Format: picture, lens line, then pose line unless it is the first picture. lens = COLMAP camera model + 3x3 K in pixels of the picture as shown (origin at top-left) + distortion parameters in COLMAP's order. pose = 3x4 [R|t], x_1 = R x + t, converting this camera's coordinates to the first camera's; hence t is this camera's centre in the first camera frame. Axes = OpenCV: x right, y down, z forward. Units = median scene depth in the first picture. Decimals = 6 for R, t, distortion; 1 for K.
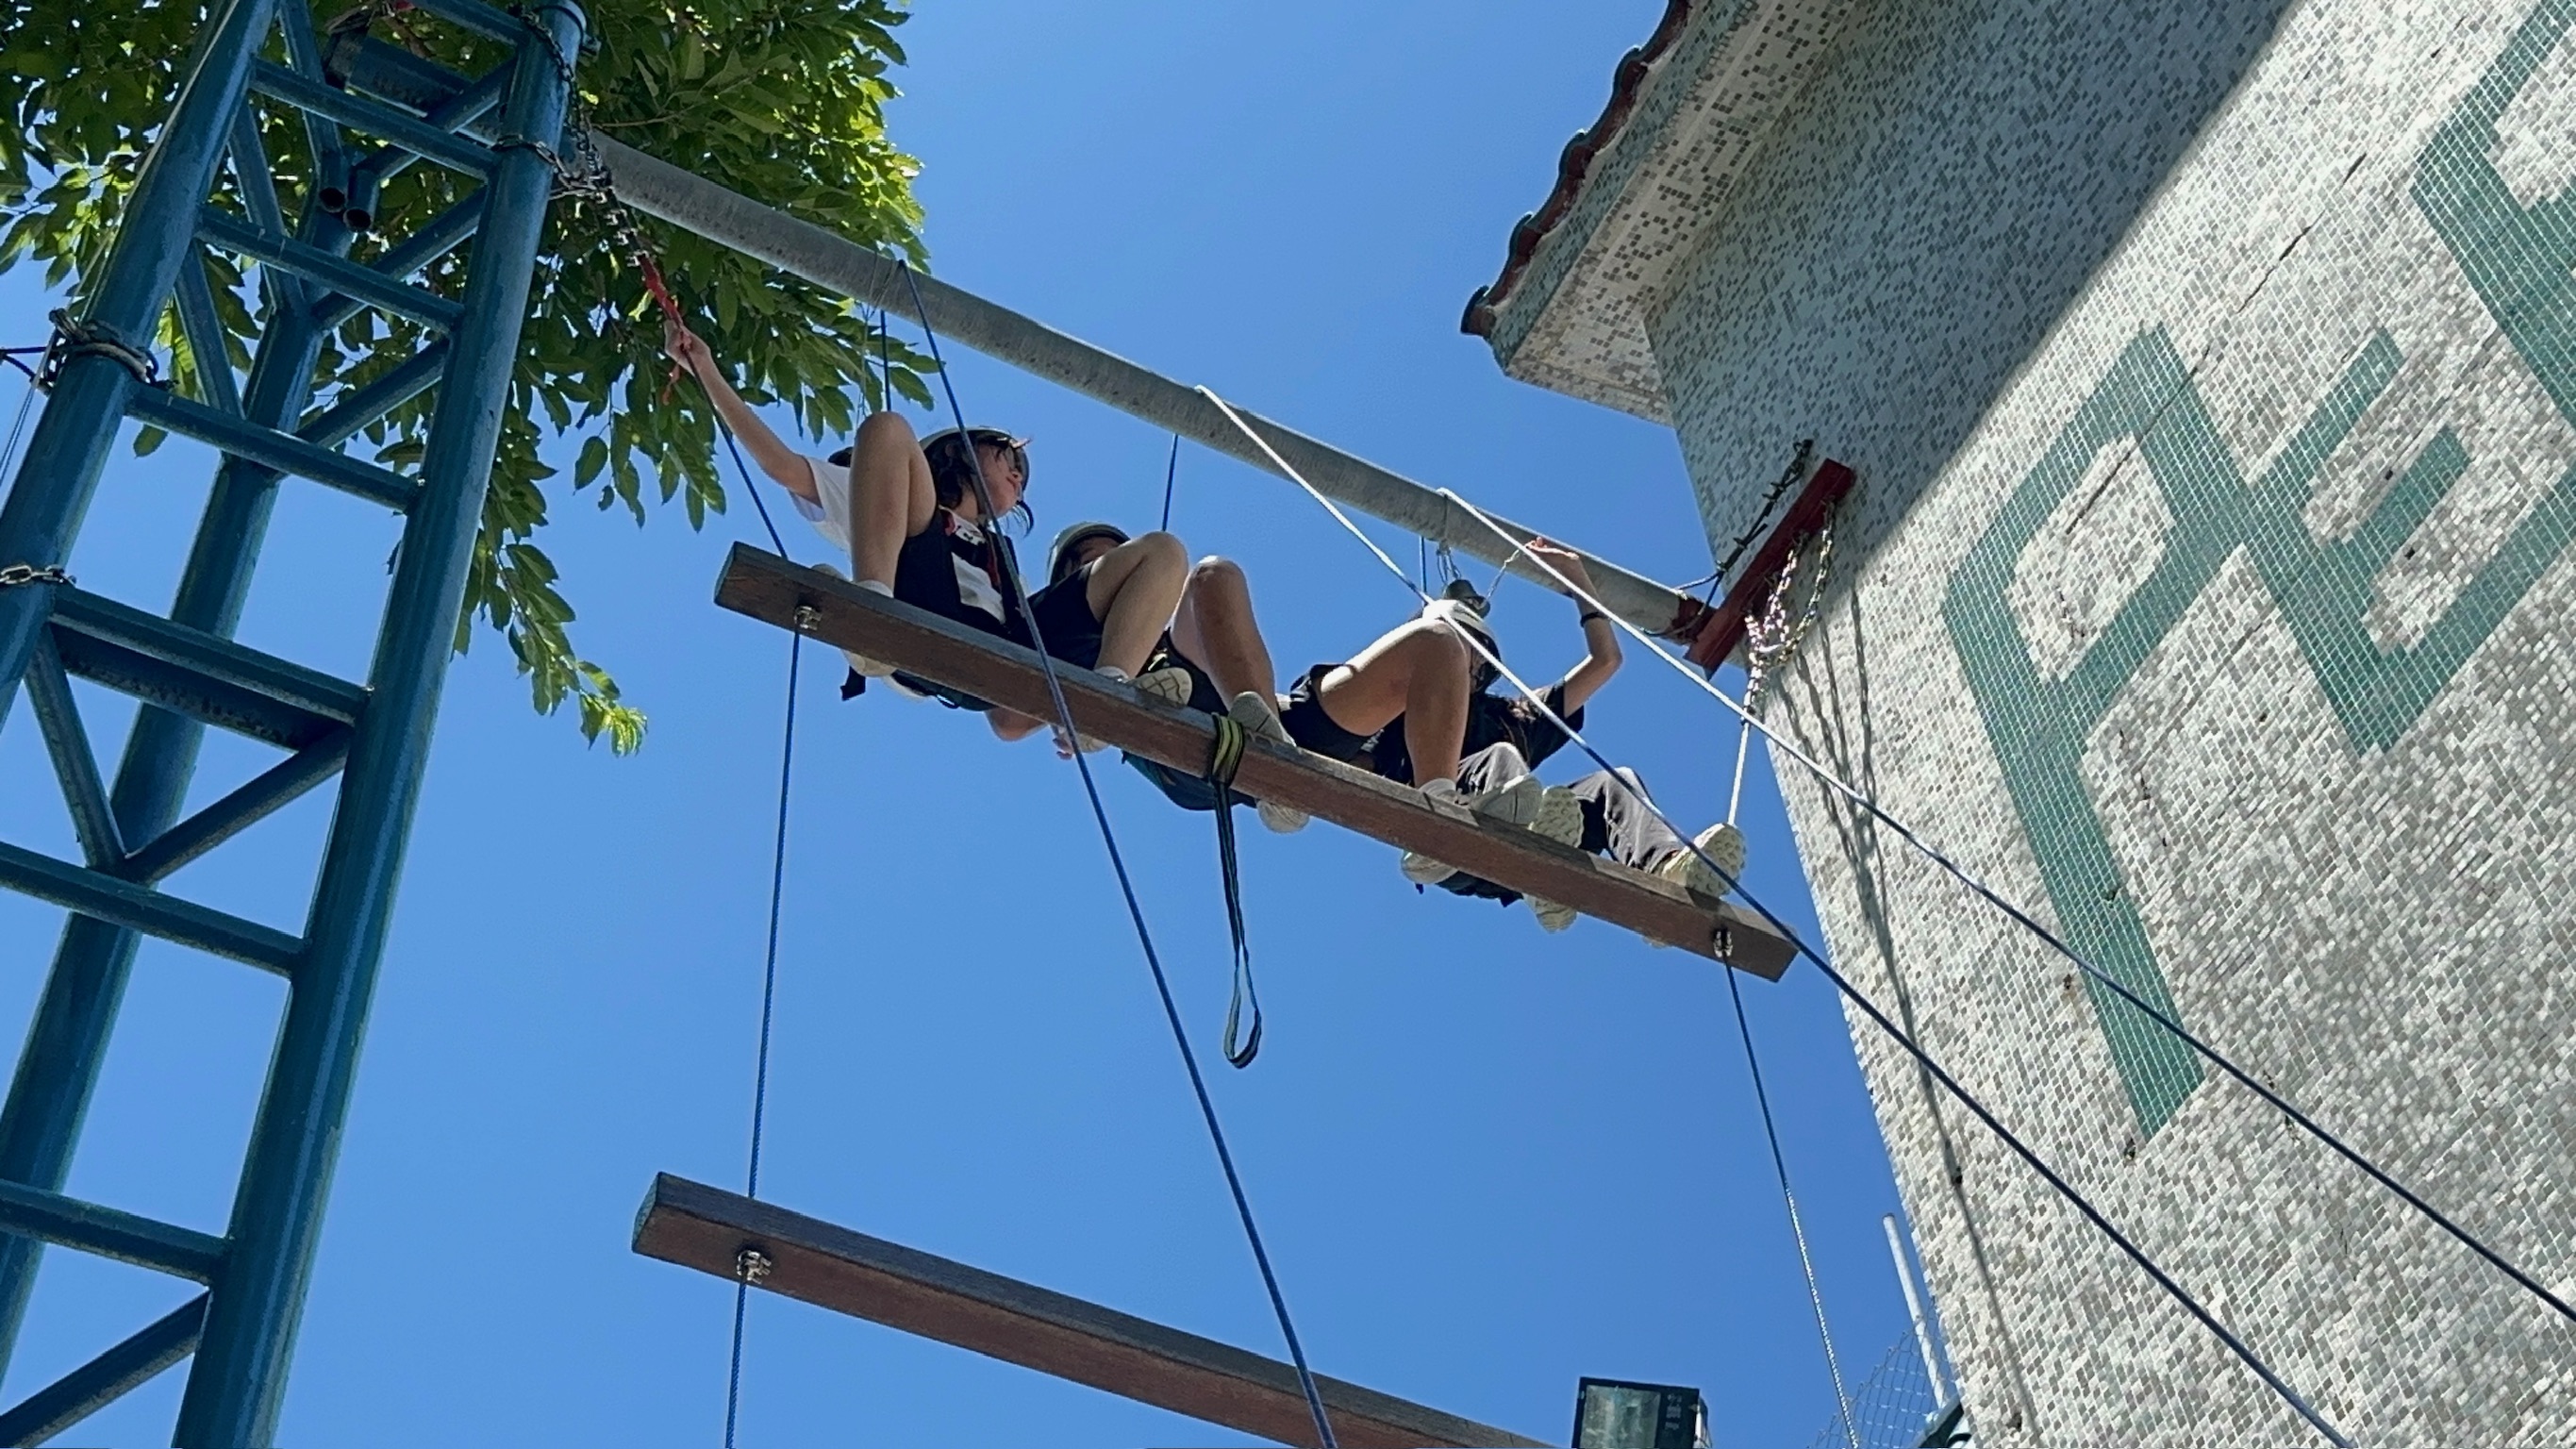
lens RADIAL K [[3584.6, 0, 1273.9], [0, 3584.6, 742.5], [0, 0, 1]] dist [0.191386, -0.344656]
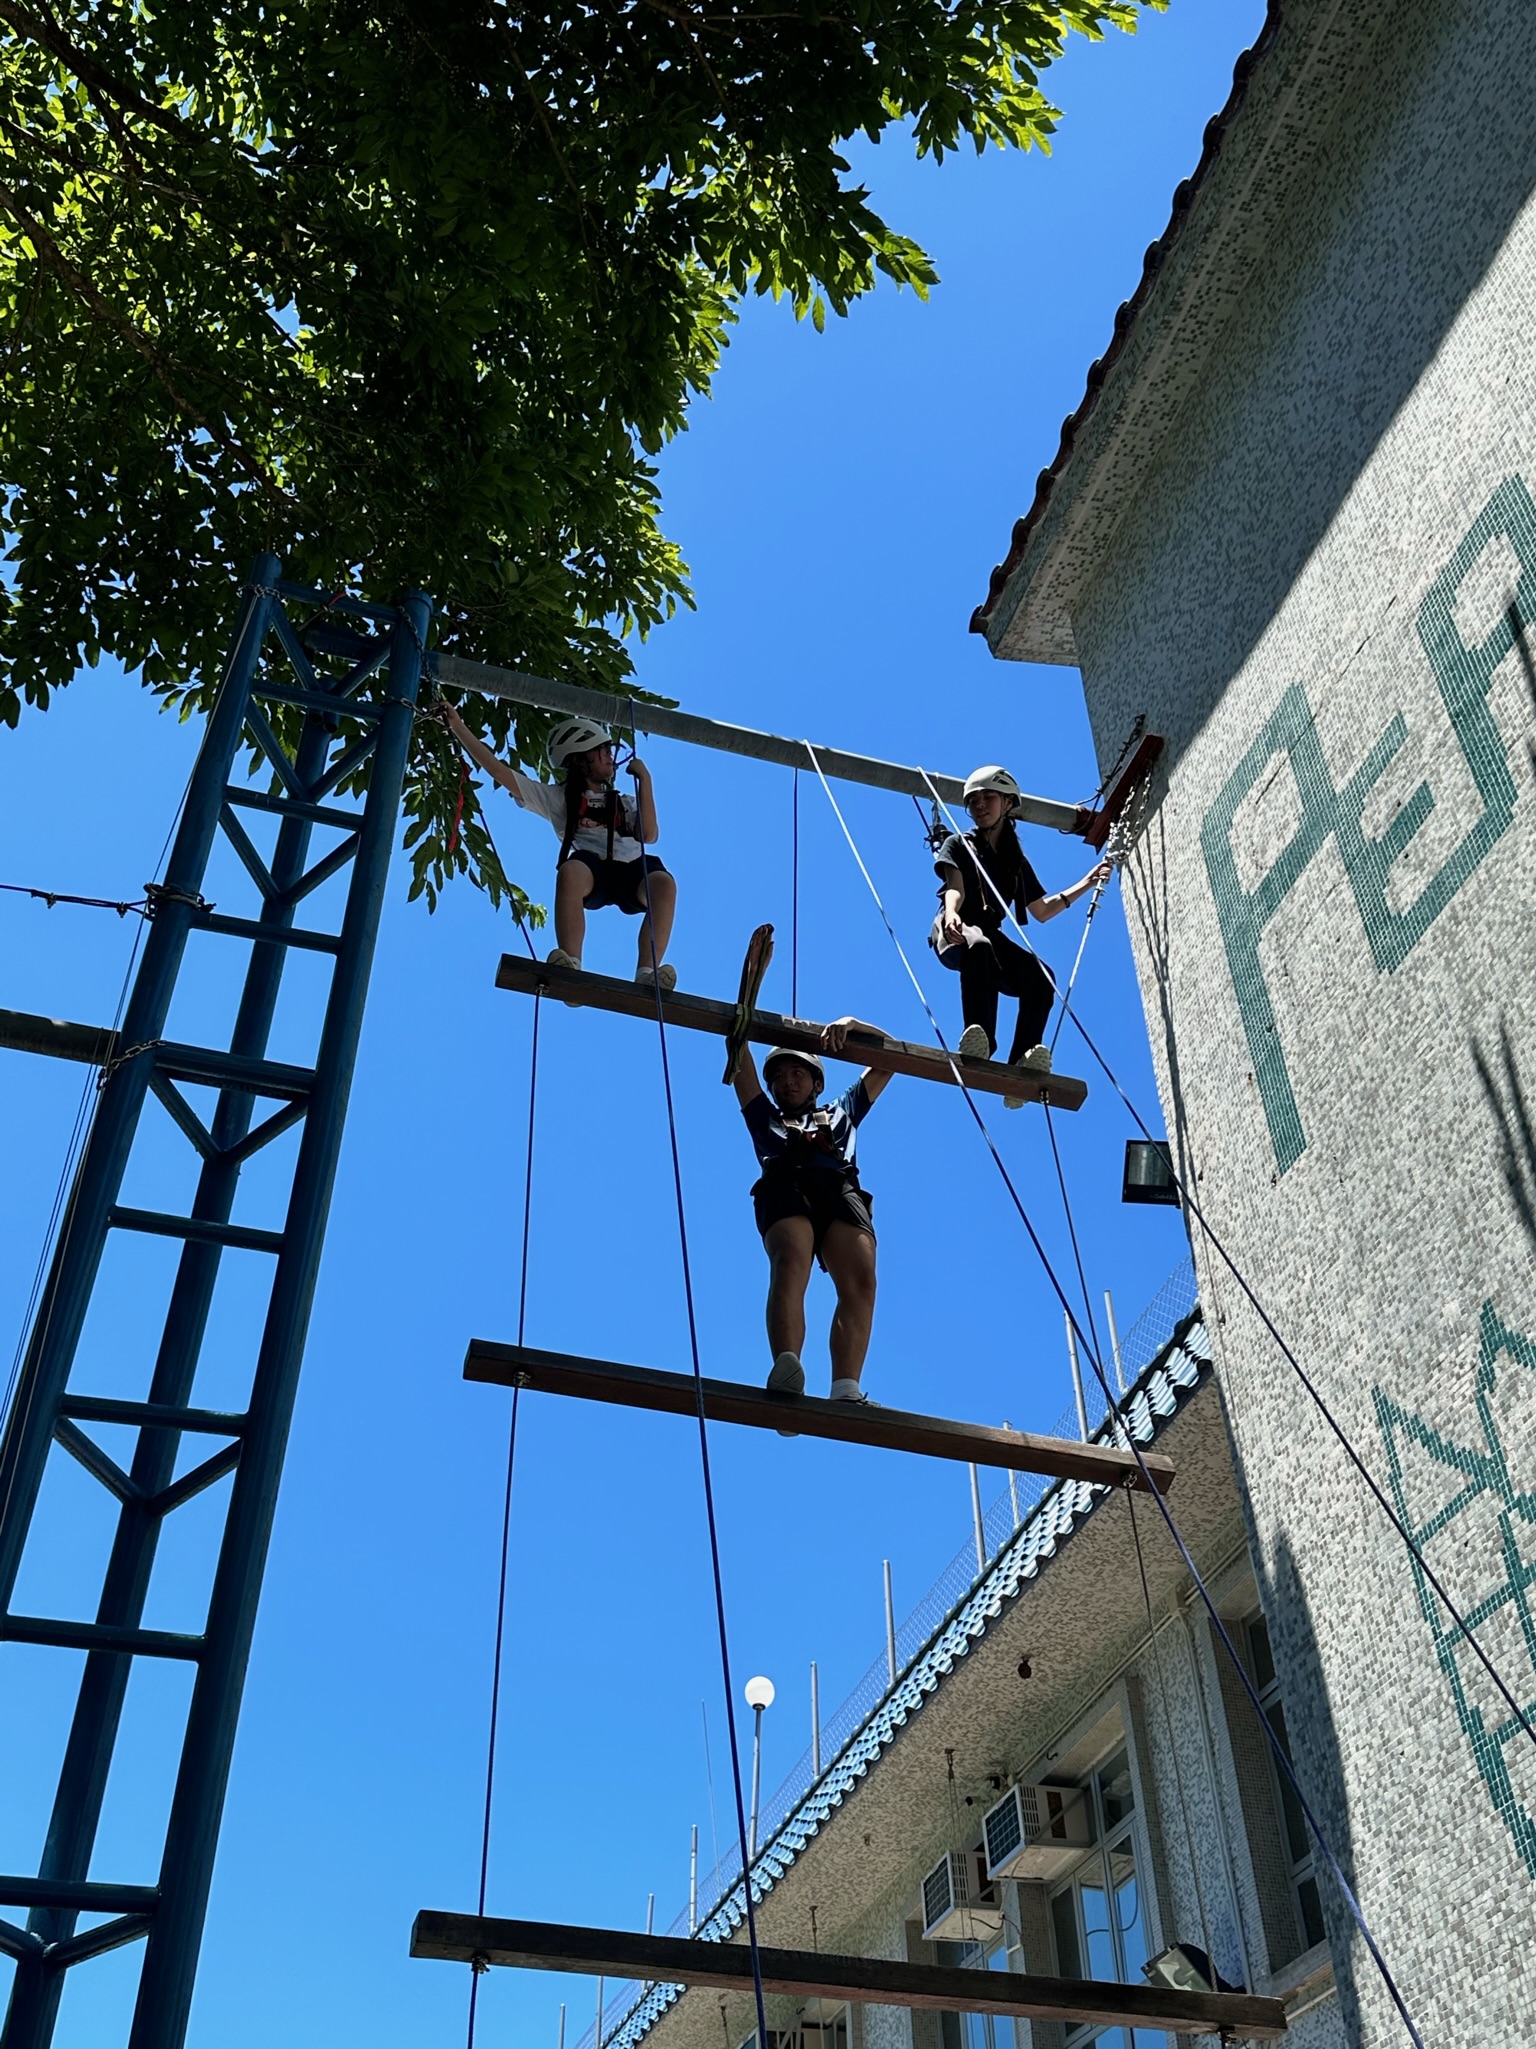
lens RADIAL K [[2010.8, 0, 751.4], [0, 2010.8, 1048.0], [0, 0, 1]] dist [0.206899, -0.468139]
pose [[0.982458, -0.084513, -0.166237, 0.139598], [0.115873, 0.975102, 0.189073, -0.169921], [0.146119, -0.205019, 0.967790, -0.039489]]
